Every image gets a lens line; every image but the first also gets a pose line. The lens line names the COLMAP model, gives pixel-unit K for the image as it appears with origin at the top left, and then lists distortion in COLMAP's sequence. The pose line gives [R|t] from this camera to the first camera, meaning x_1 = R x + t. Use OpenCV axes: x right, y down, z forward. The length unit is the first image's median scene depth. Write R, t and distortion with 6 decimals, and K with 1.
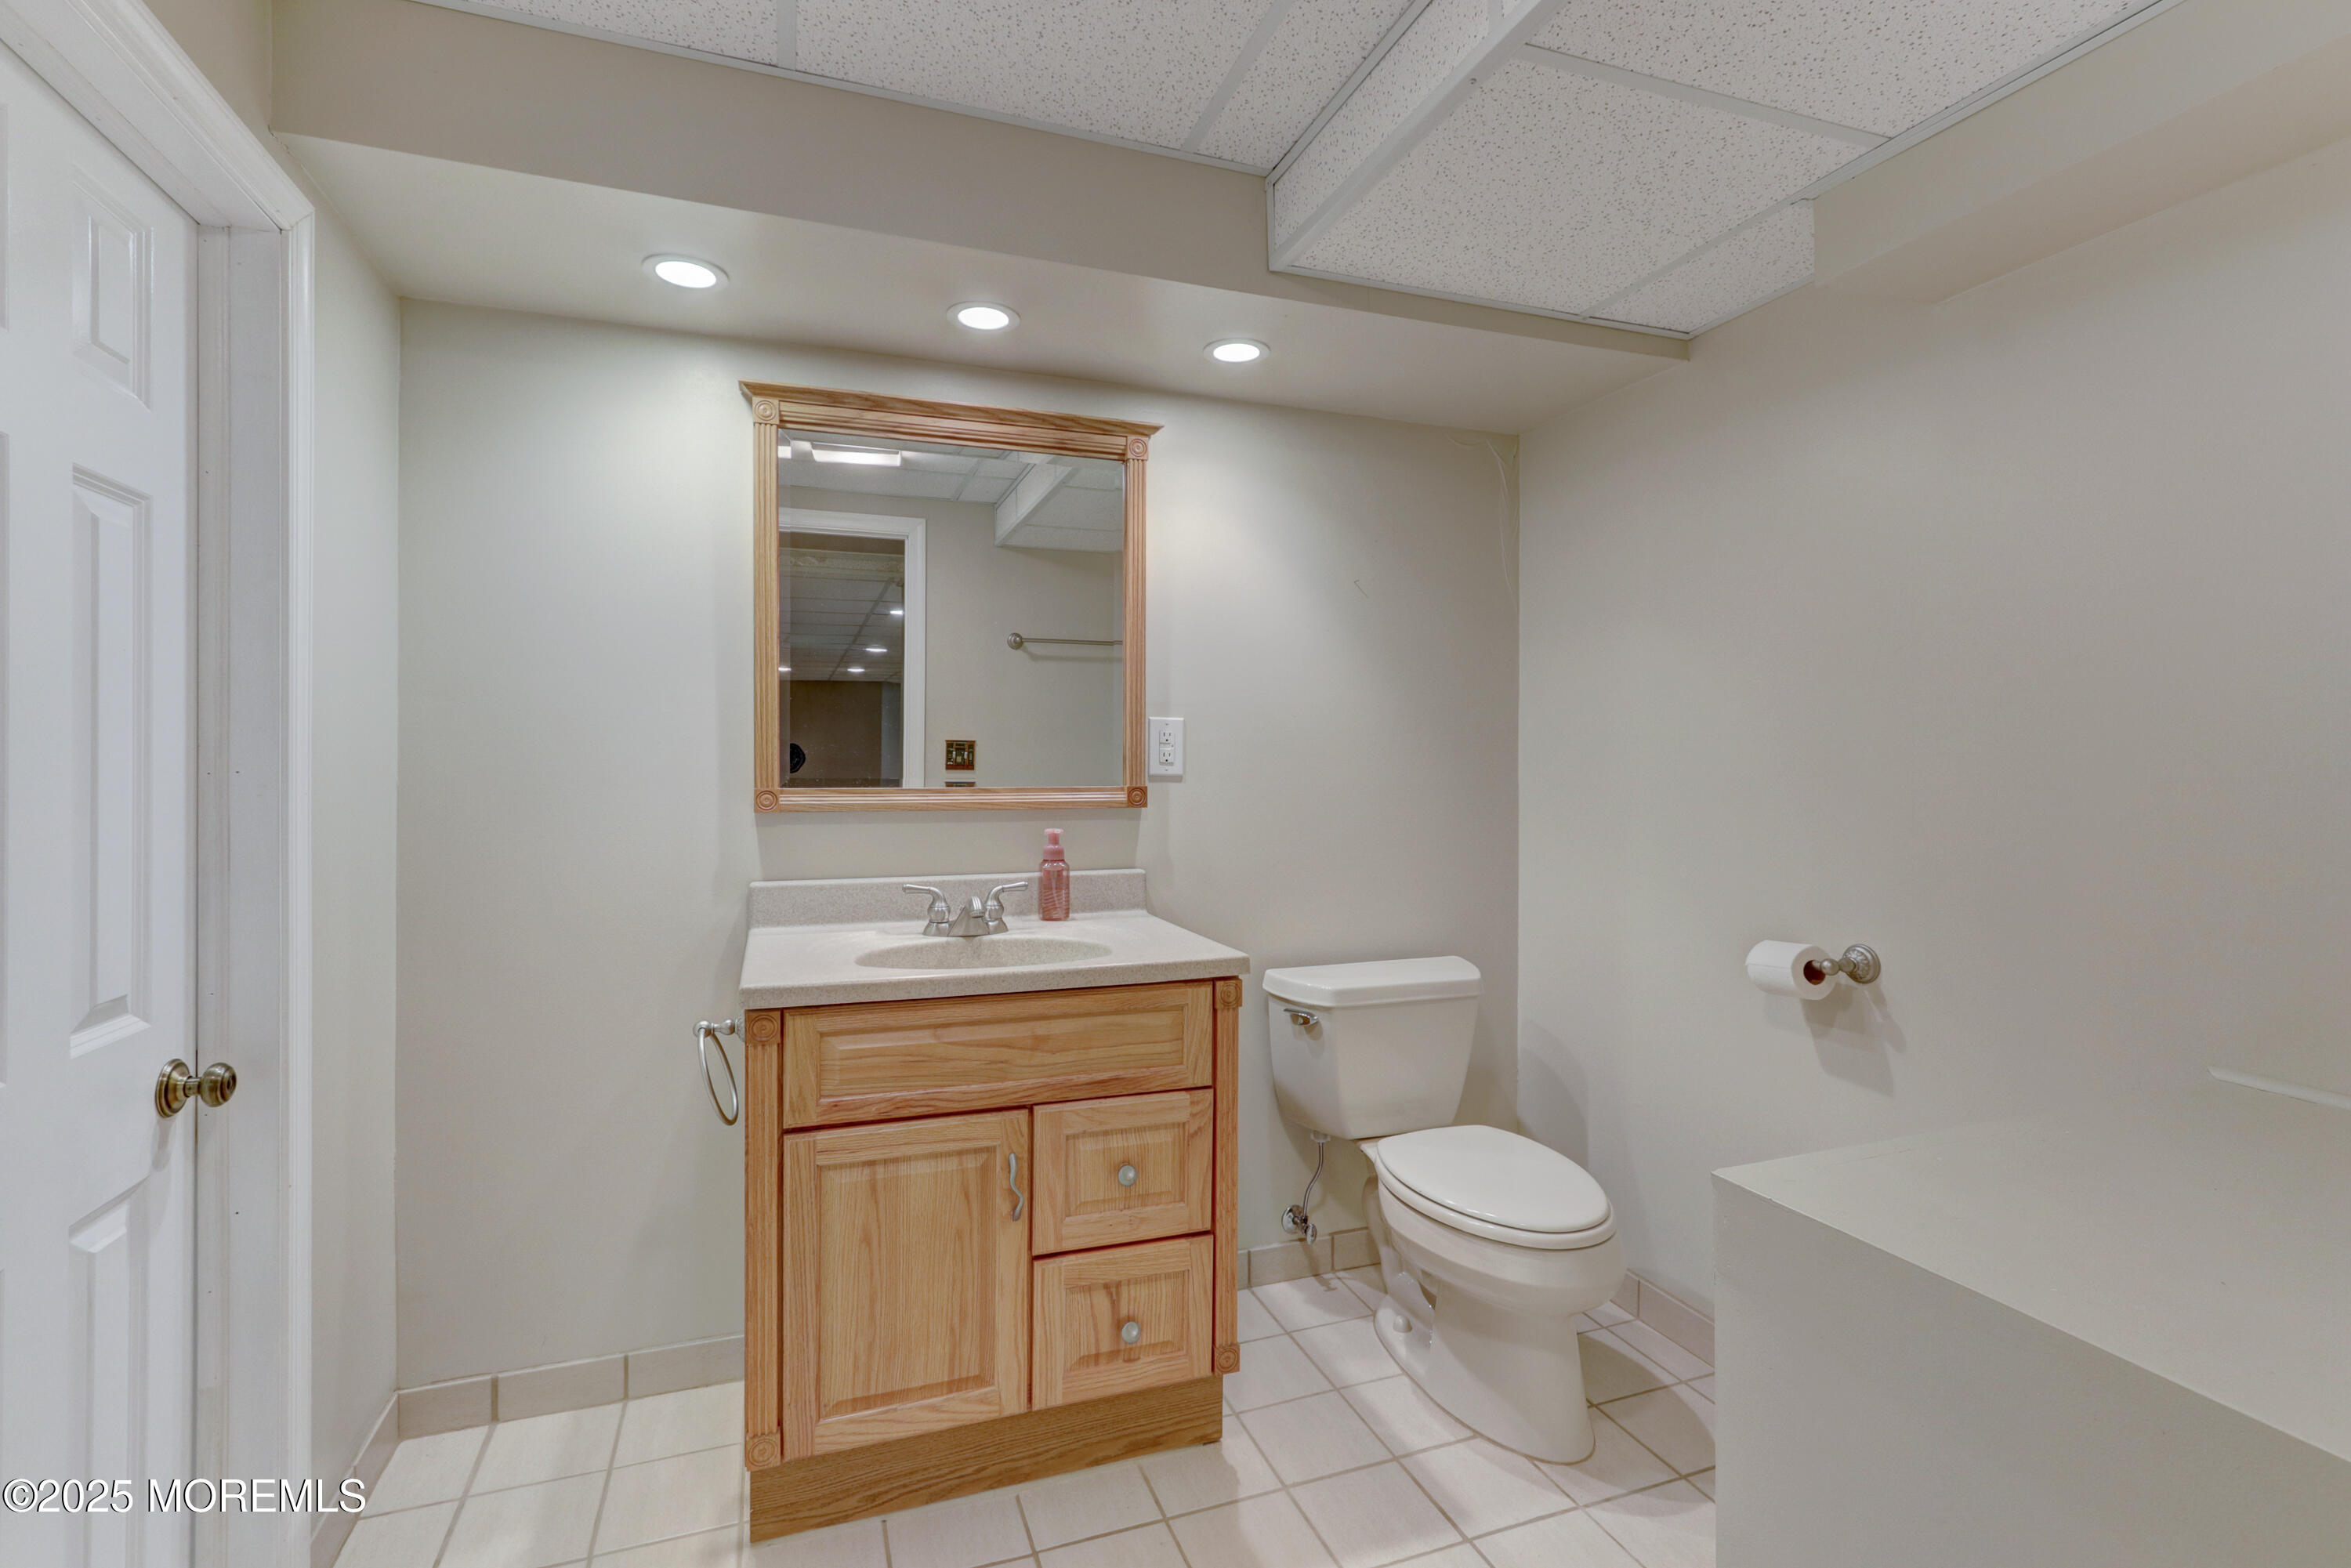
lens RADIAL K [[1079.6, 0, 1175.0], [0, 1079.6, 777.6], [0, 0, 1]] dist [0.003290, 0.000464]
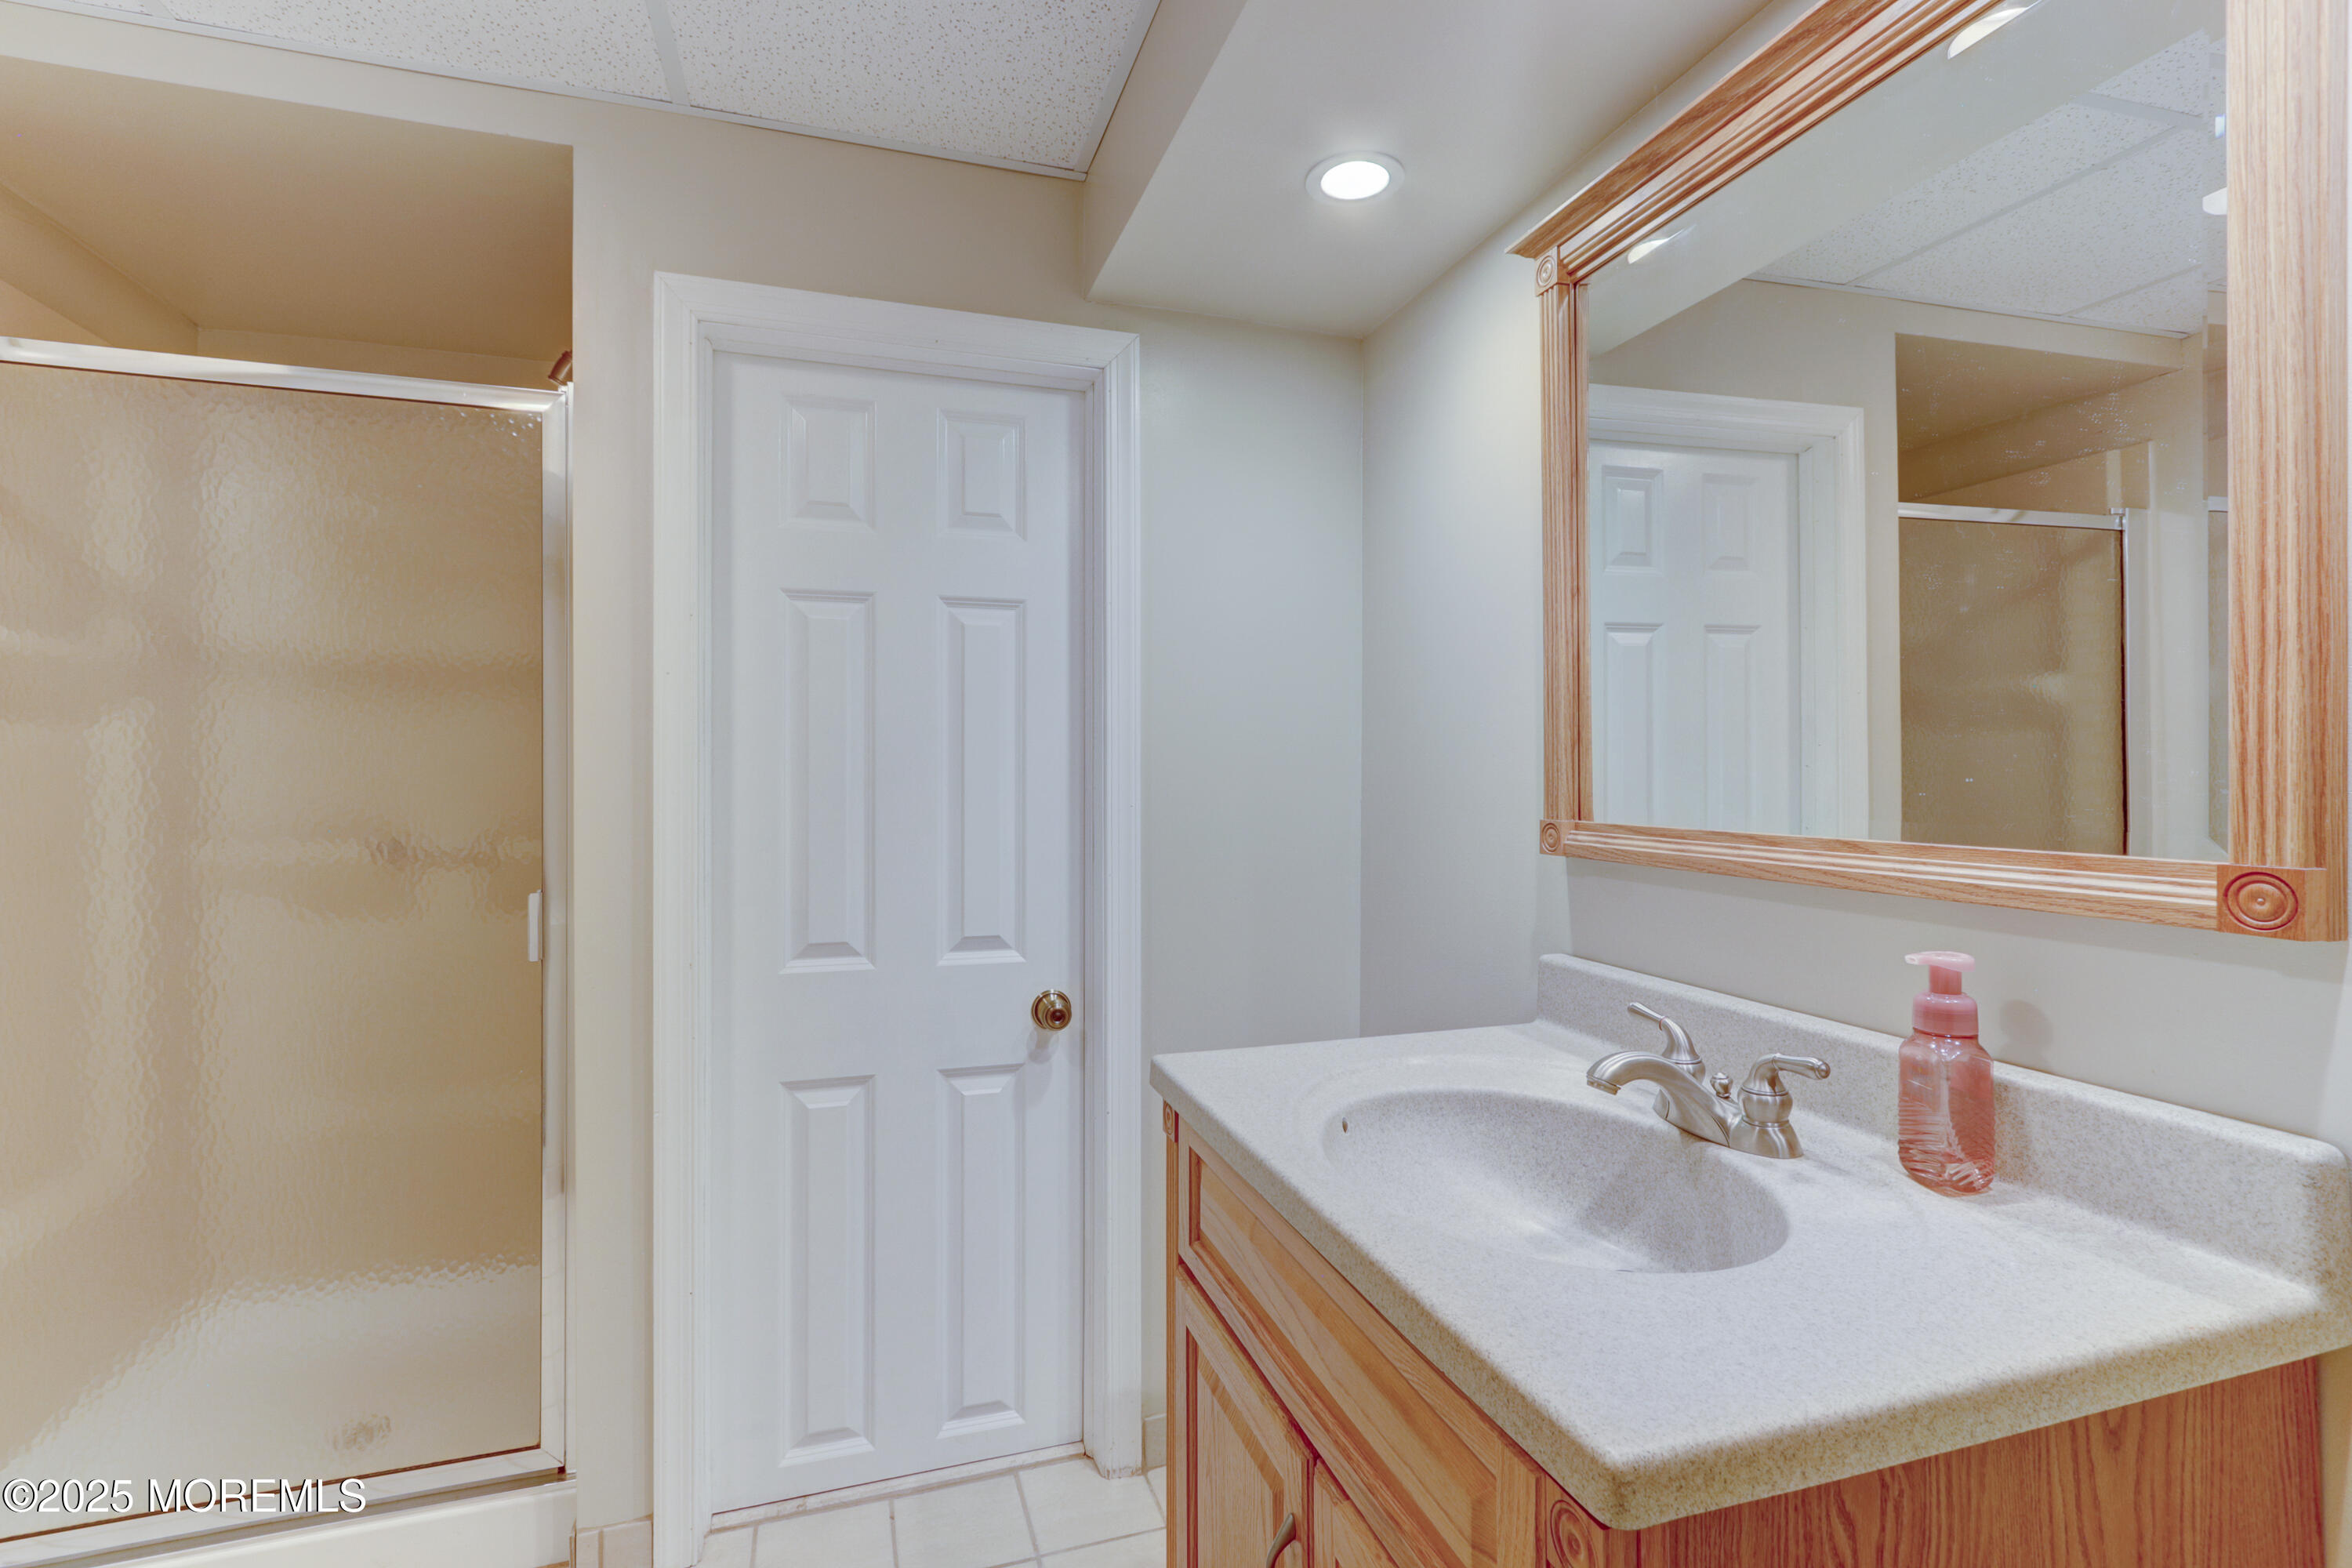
lens RADIAL K [[1080.1, 0, 1176.9], [0, 1080.1, 762.1], [0, 0, 1]] dist [0.003290, 0.000464]
pose [[-0.040660, -0.003770, -0.999166, 0.307270], [-0.005220, 0.999980, -0.003560, -0.020738], [0.999159, 0.005070, -0.040679, 0.760746]]
